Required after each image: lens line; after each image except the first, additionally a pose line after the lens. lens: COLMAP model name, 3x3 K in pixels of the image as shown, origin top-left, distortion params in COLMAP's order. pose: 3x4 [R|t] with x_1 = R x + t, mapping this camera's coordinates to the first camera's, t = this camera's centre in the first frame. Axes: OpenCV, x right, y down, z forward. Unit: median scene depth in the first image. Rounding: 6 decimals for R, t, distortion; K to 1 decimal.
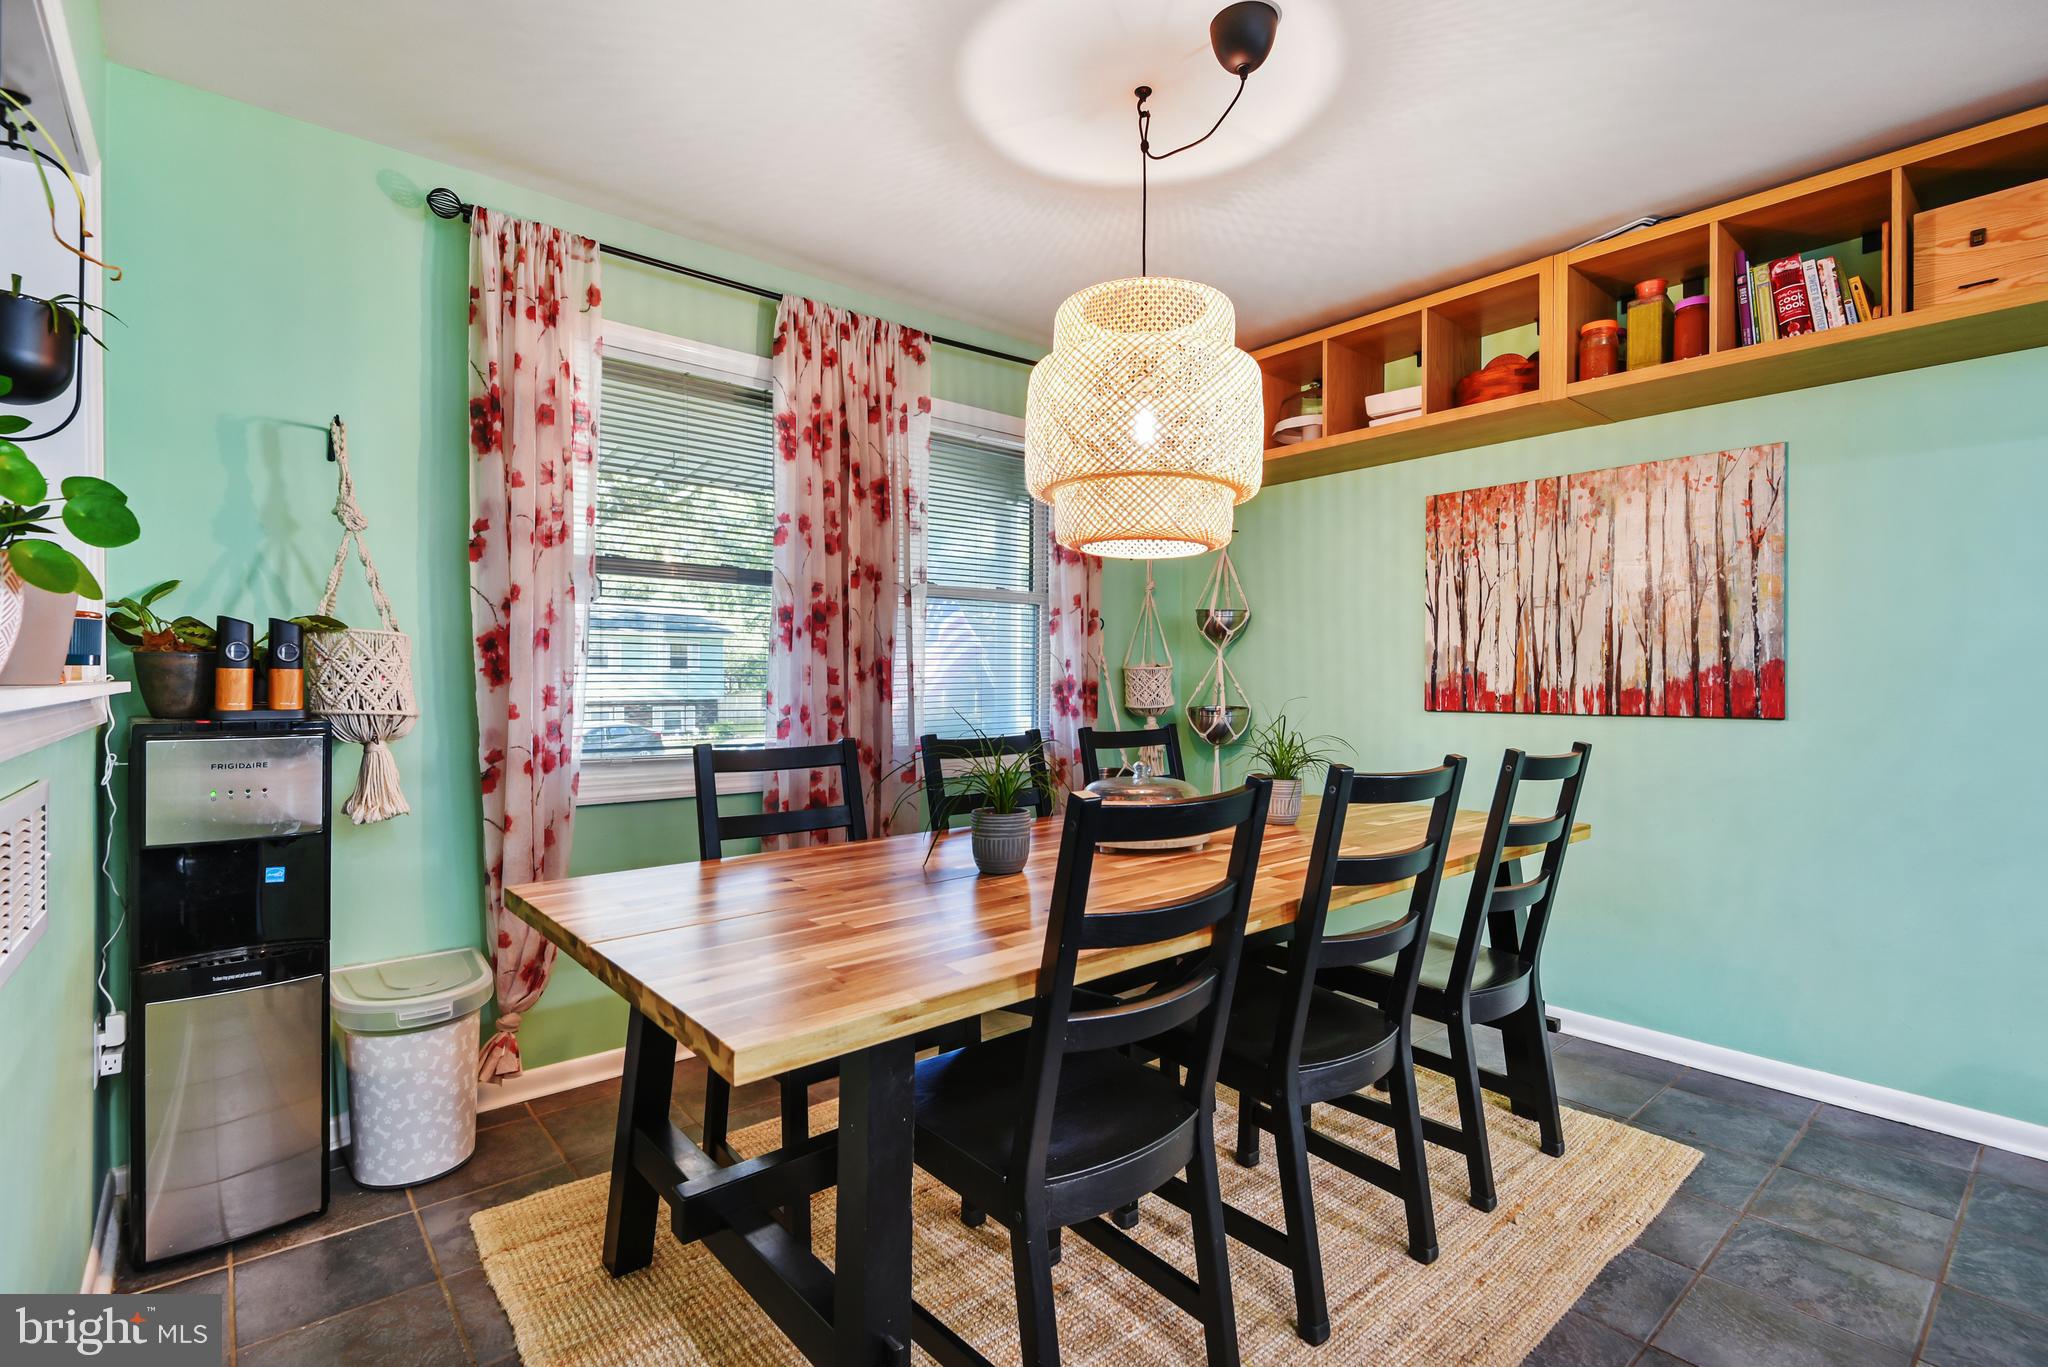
lens RADIAL K [[957.1, 0, 1021.5], [0, 957.1, 673.2], [0, 0, 1]] dist [0.000795, 0.000042]
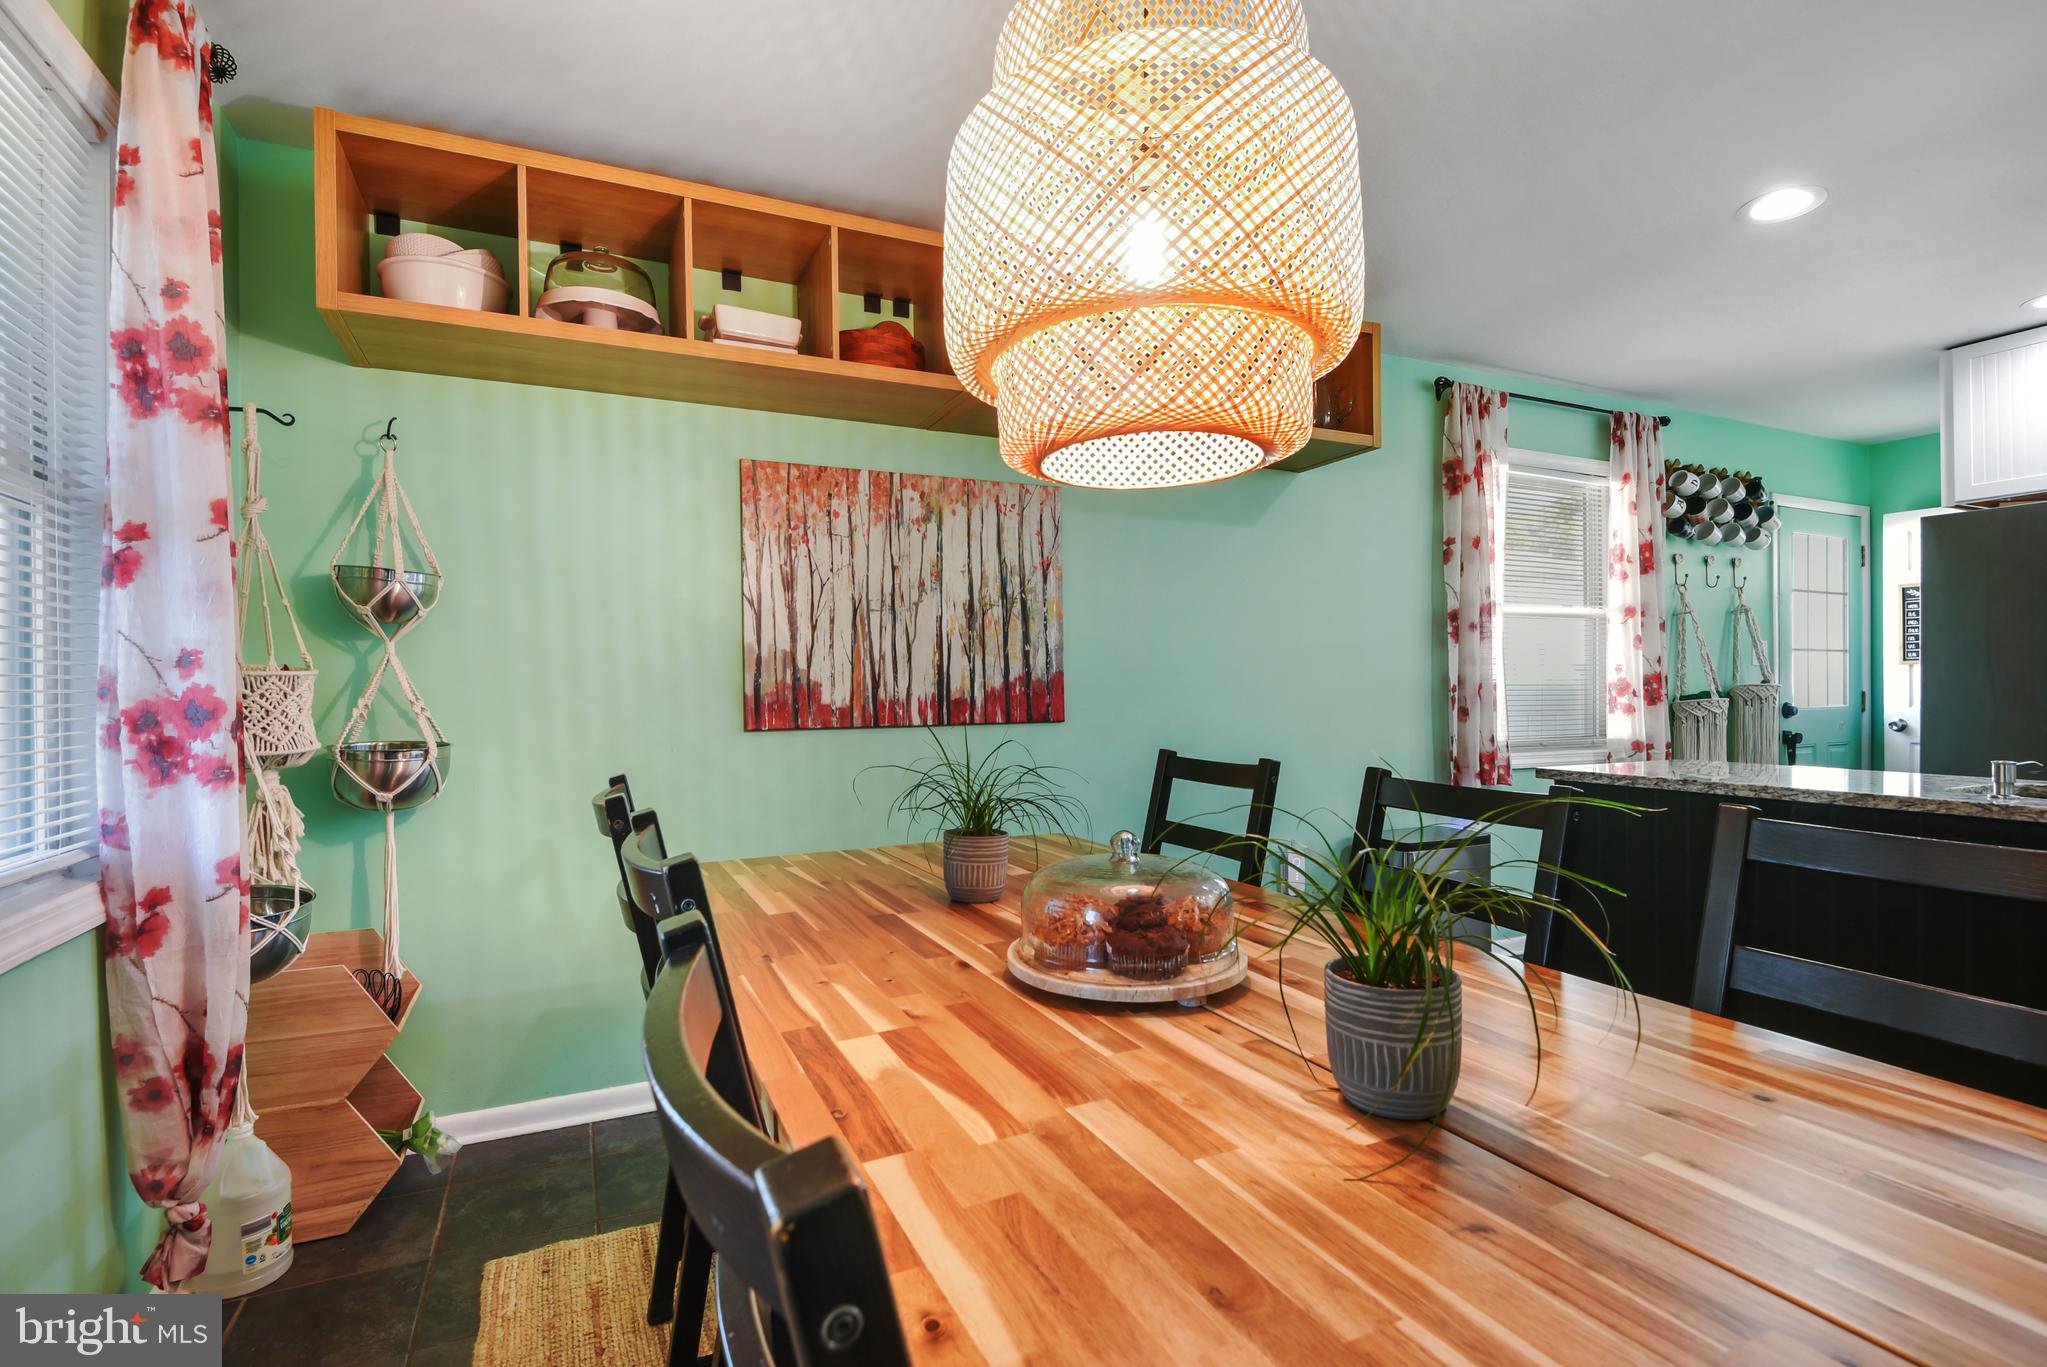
lens RADIAL K [[960.8, 0, 1023.5], [0, 960.8, 683.5], [0, 0, 1]] dist [0.013801, -0.018088]
pose [[0.258591, 0.001641, 0.965986, -0.322276], [0.003149, 0.999992, -0.002542, 0.003451], [-0.965982, 0.003699, 0.258583, 0.654716]]
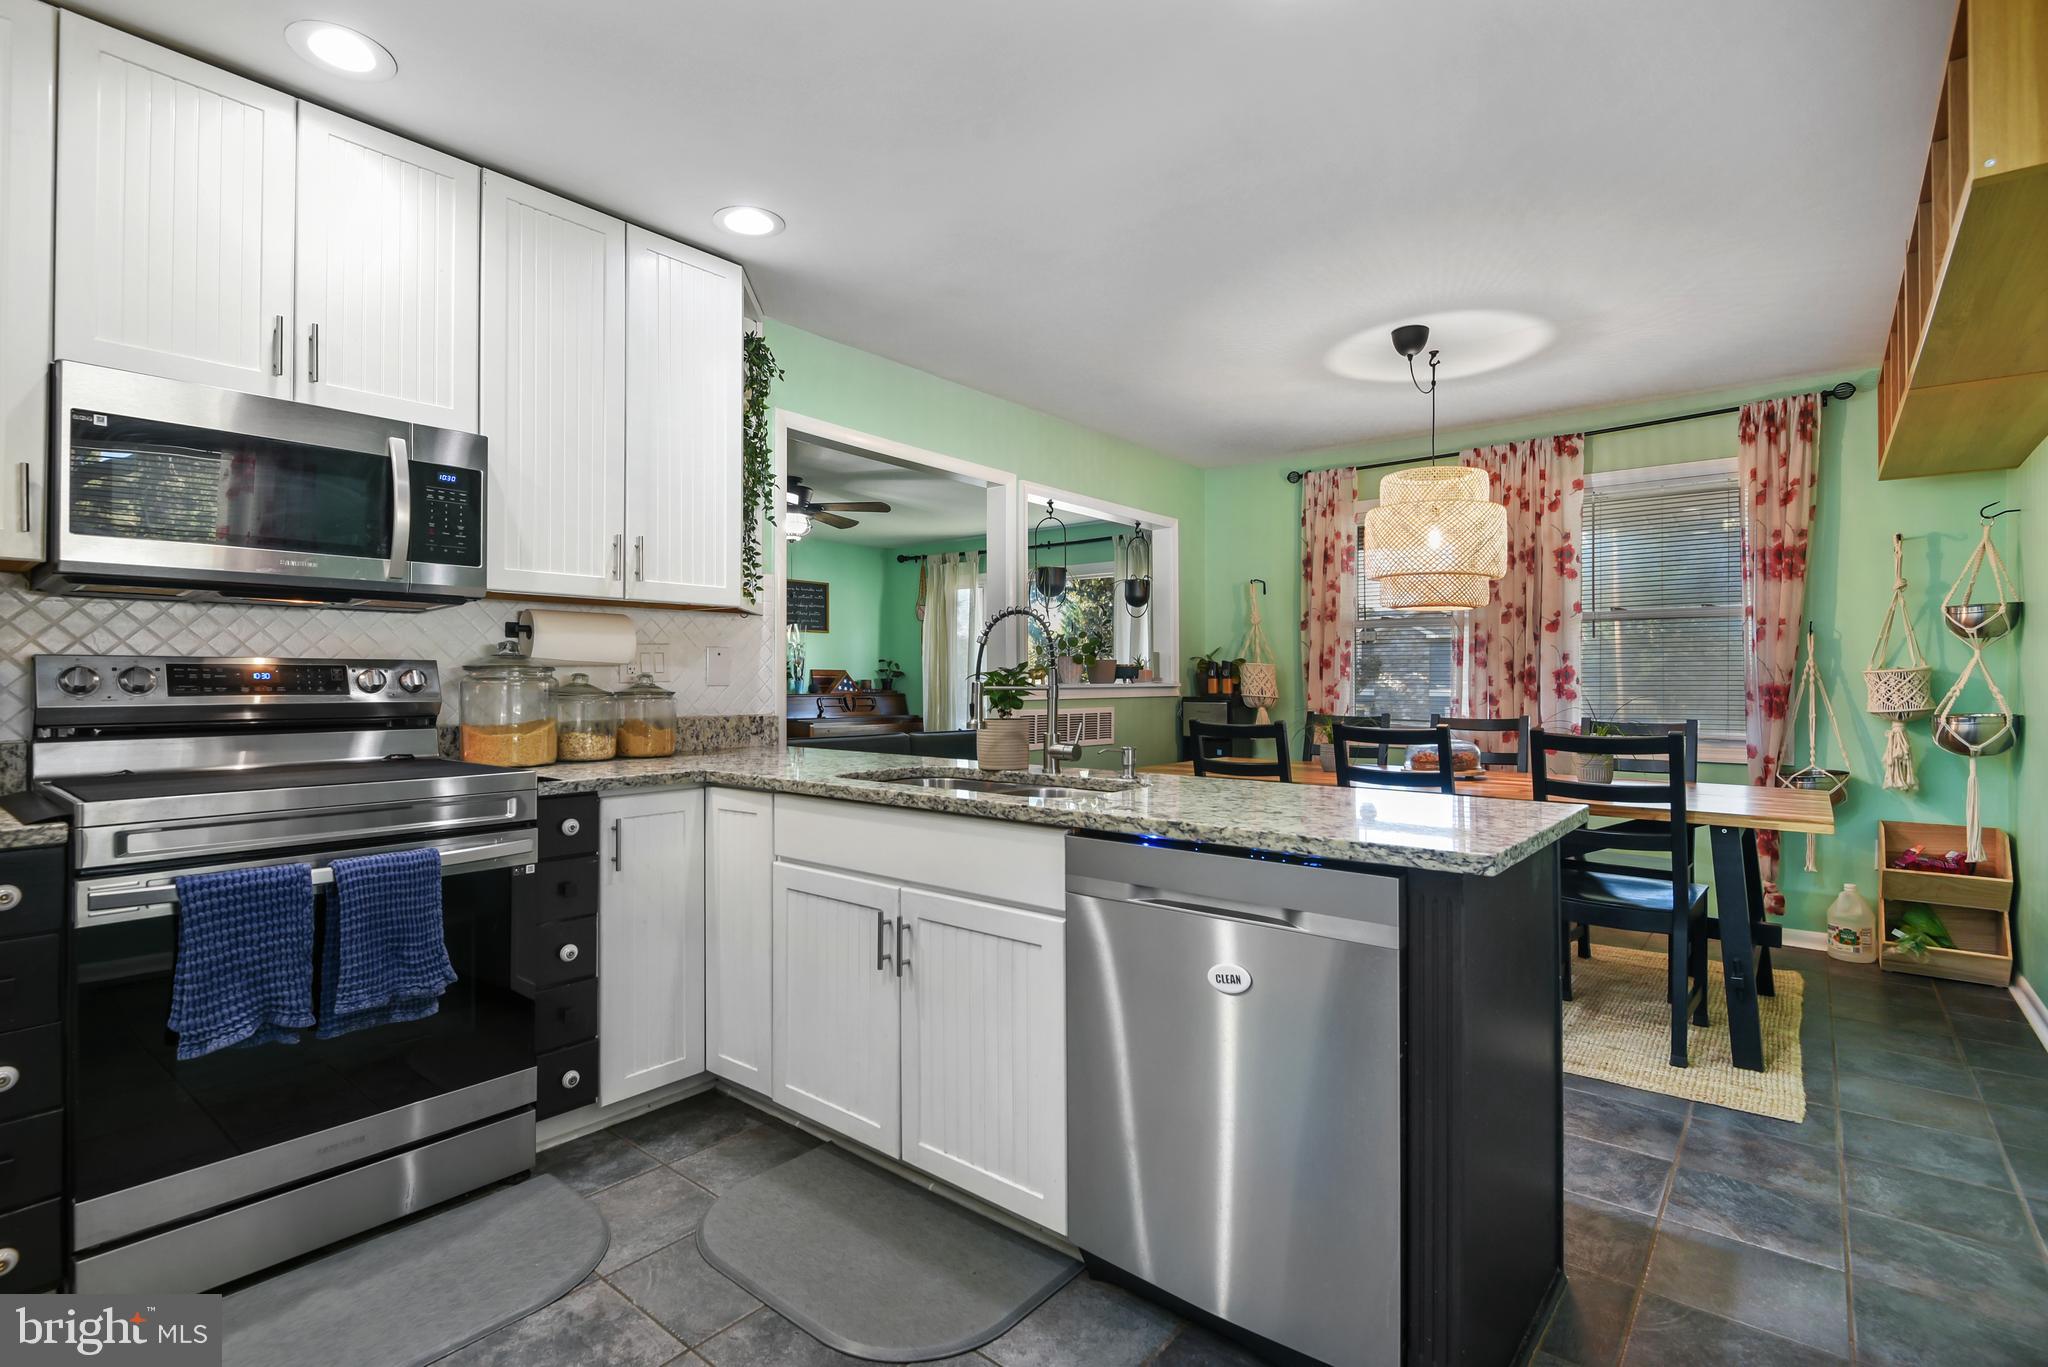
lens RADIAL K [[964.3, 0, 1022.1], [0, 964.3, 666.8], [0, 0, 1]] dist [-0.002609, -0.001163]
pose [[0.163660, -0.017220, -0.986367, 1.165915], [0.003322, 0.999852, -0.016904, 0.004548], [0.986511, -0.000510, 0.163693, -0.025585]]
